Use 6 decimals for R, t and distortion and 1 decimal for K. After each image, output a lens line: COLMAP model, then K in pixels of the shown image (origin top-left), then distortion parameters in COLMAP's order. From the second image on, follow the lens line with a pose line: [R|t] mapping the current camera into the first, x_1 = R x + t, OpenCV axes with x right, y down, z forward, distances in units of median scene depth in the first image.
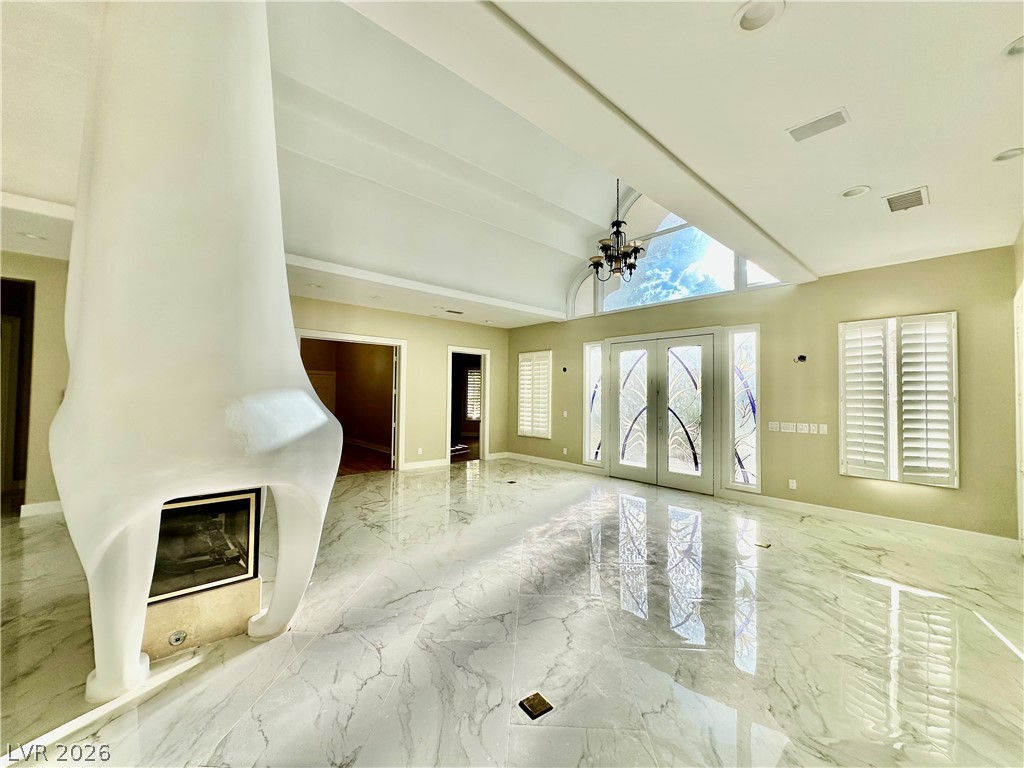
lens RADIAL K [[407.4, 0, 518.4], [0, 407.4, 381.3], [0, 0, 1]] dist [-0.005762, 0.001983]
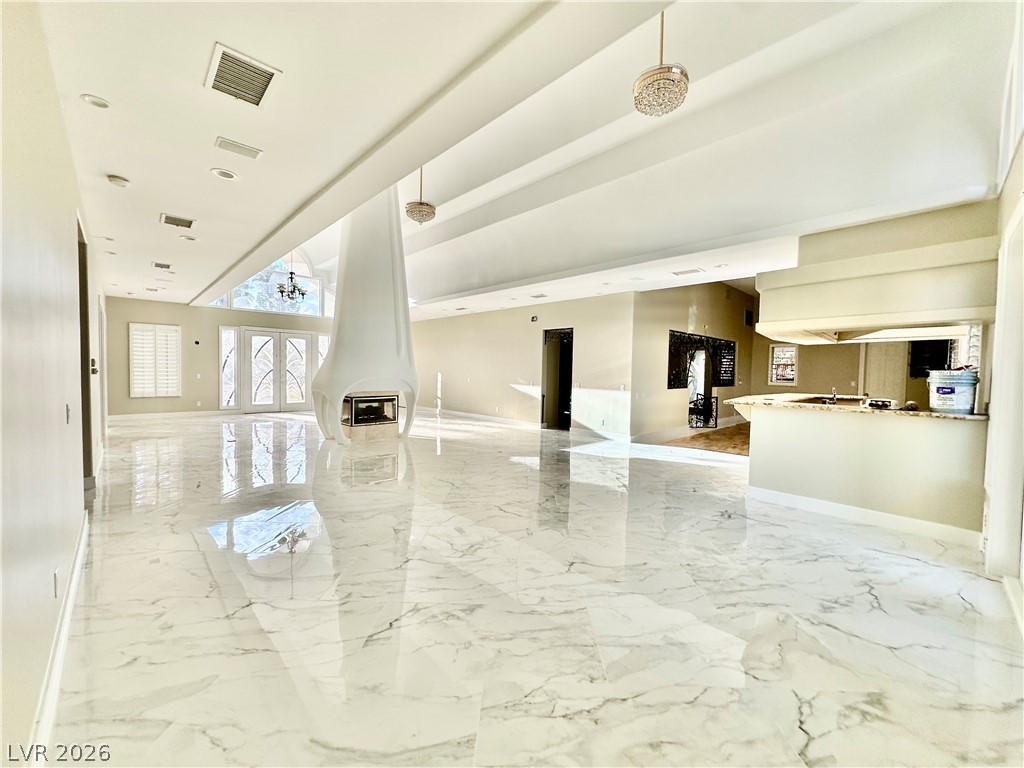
lens RADIAL K [[407.4, 0, 511.4], [0, 407.4, 383.6], [0, 0, 1]] dist [-0.005762, 0.001983]
pose [[-0.048516, -0.048413, 0.997648, -2.050103], [-0.054316, 0.997475, 0.045763, -0.019858], [-0.997344, -0.051968, -0.051023, 0.062080]]
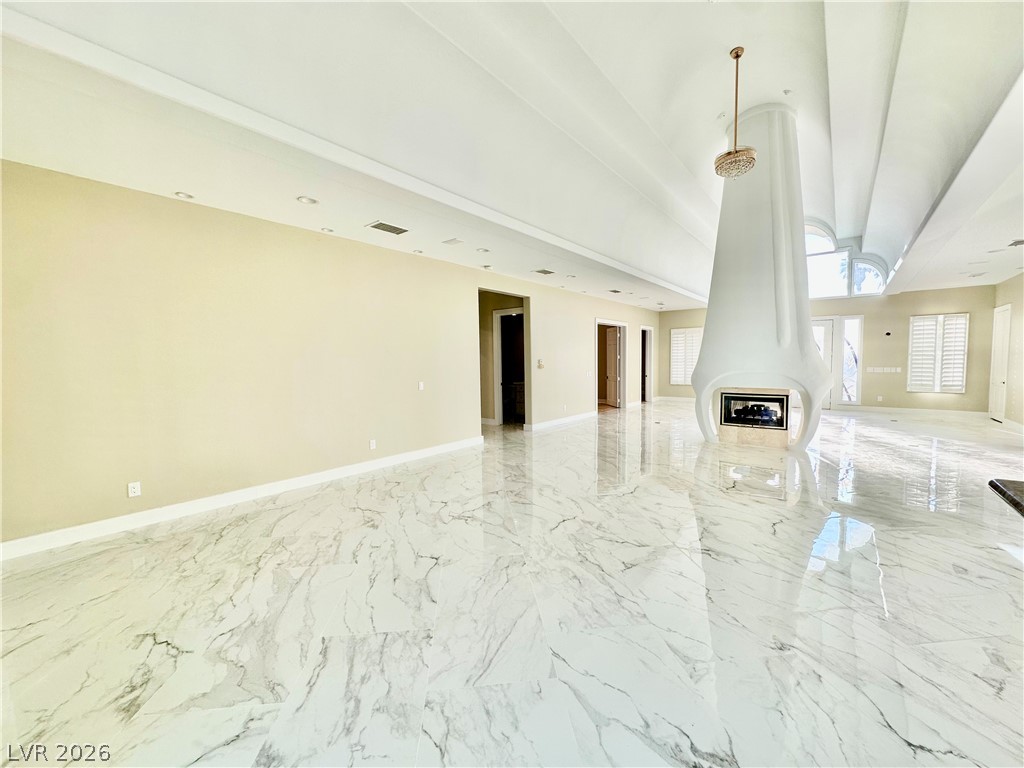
lens RADIAL K [[407.4, 0, 513.8], [0, 407.4, 380.4], [0, 0, 1]] dist [-0.005762, 0.001983]
pose [[0.984560, -0.035505, 0.171406, -1.470190], [0.020281, 0.995756, 0.089771, -0.048529], [-0.173866, -0.084909, 0.981102, -0.639744]]
